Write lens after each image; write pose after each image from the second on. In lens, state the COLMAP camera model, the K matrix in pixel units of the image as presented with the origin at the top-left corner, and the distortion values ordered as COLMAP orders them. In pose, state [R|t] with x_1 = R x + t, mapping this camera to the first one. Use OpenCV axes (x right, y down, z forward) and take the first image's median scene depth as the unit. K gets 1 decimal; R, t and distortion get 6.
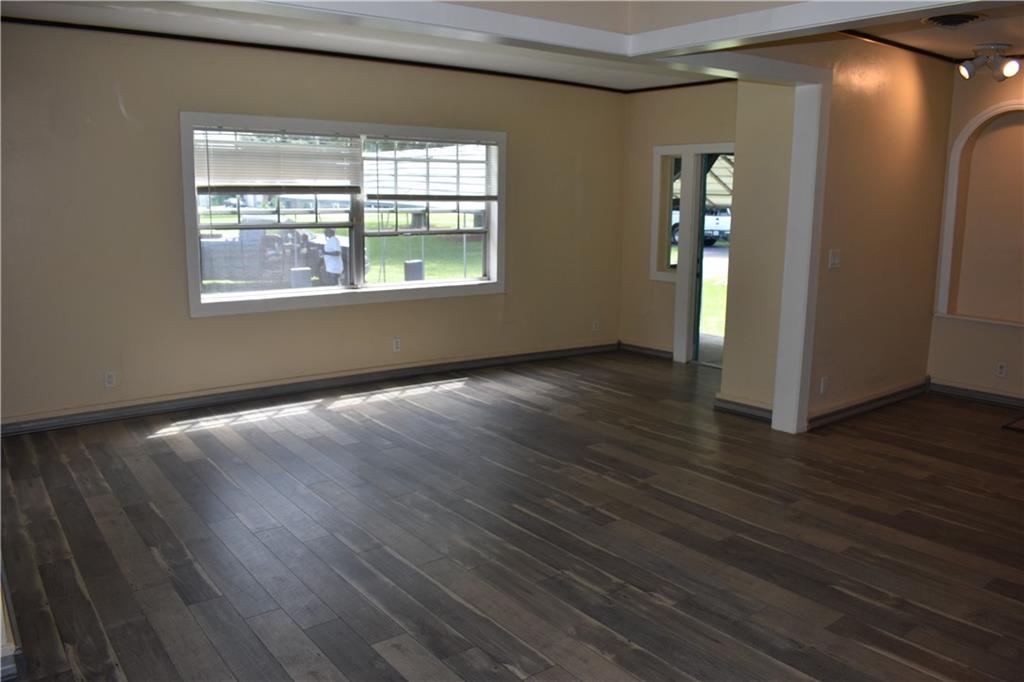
lens RADIAL K [[796.5, 0, 512.0], [0, 796.5, 341.0], [0, 0, 1]] dist [-0.095341, 0.011108]
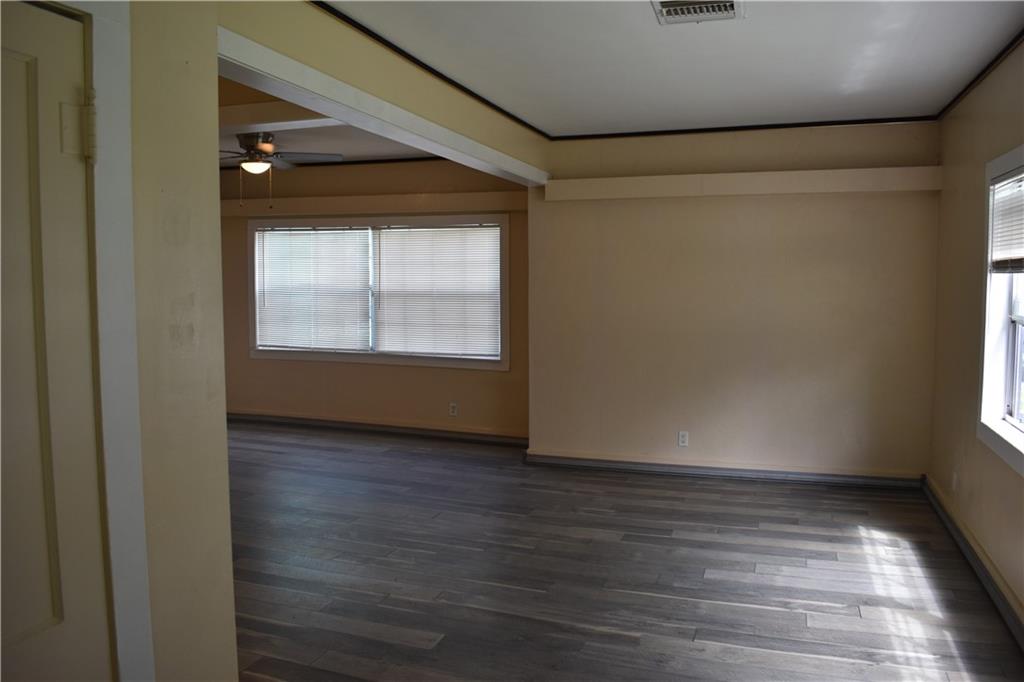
lens RADIAL K [[796.5, 0, 512.0], [0, 796.5, 341.0], [0, 0, 1]] dist [-0.095341, 0.011108]
pose [[-0.832463, 0.034507, -0.553005, 0.385524], [-0.109557, 0.968103, 0.225330, -0.251784], [0.543141, 0.248164, -0.802130, 1.426828]]
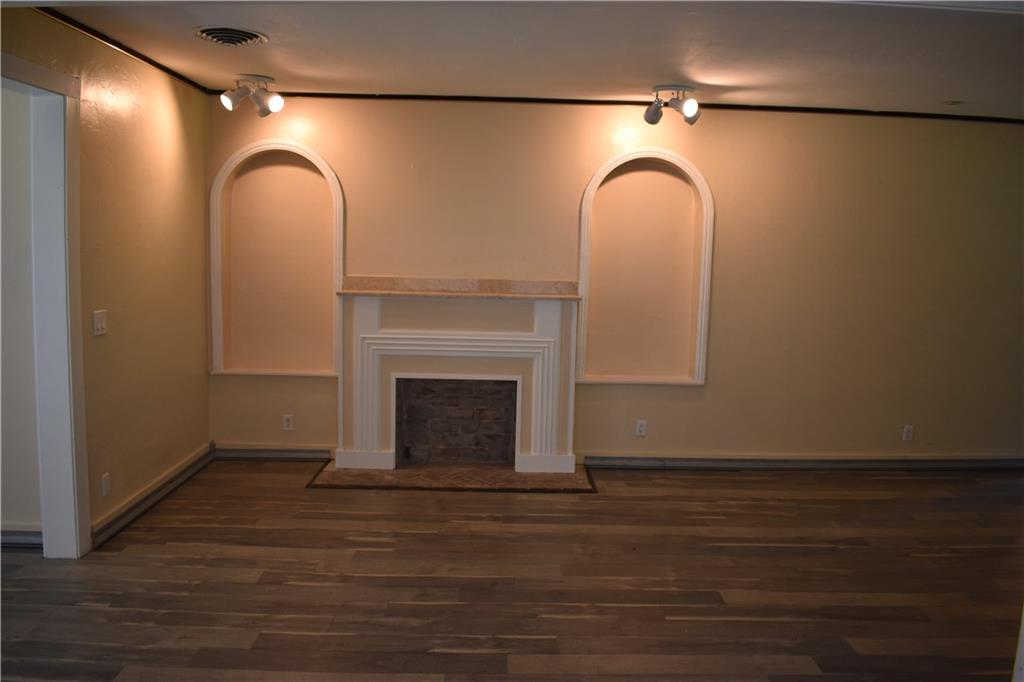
lens RADIAL K [[796.5, 0, 512.0], [0, 796.5, 341.0], [0, 0, 1]] dist [-0.095341, 0.011108]
pose [[0.591253, -0.085682, 0.801922, 0.037233], [0.126846, 0.991844, 0.012452, -0.048791], [-0.796448, 0.094358, 0.597299, 0.234444]]
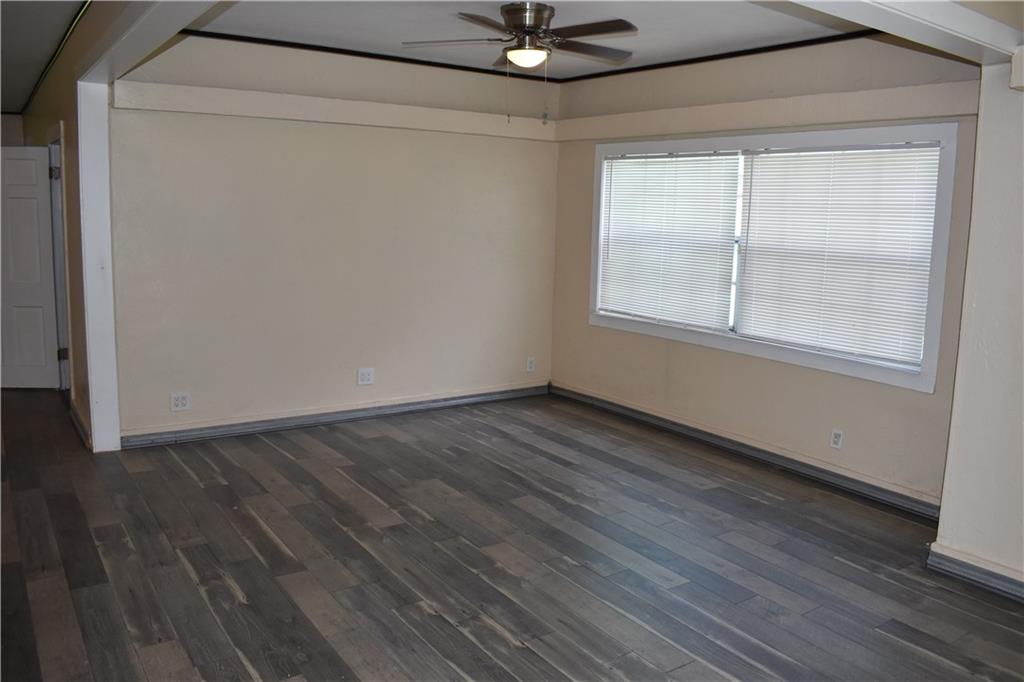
lens RADIAL K [[796.5, 0, 512.0], [0, 796.5, 341.0], [0, 0, 1]] dist [-0.095341, 0.011108]
pose [[-0.998792, -0.038117, 0.031008, 0.039168], [-0.025612, 0.942411, 0.333476, -0.193639], [-0.041933, 0.332279, -0.942248, 1.078740]]
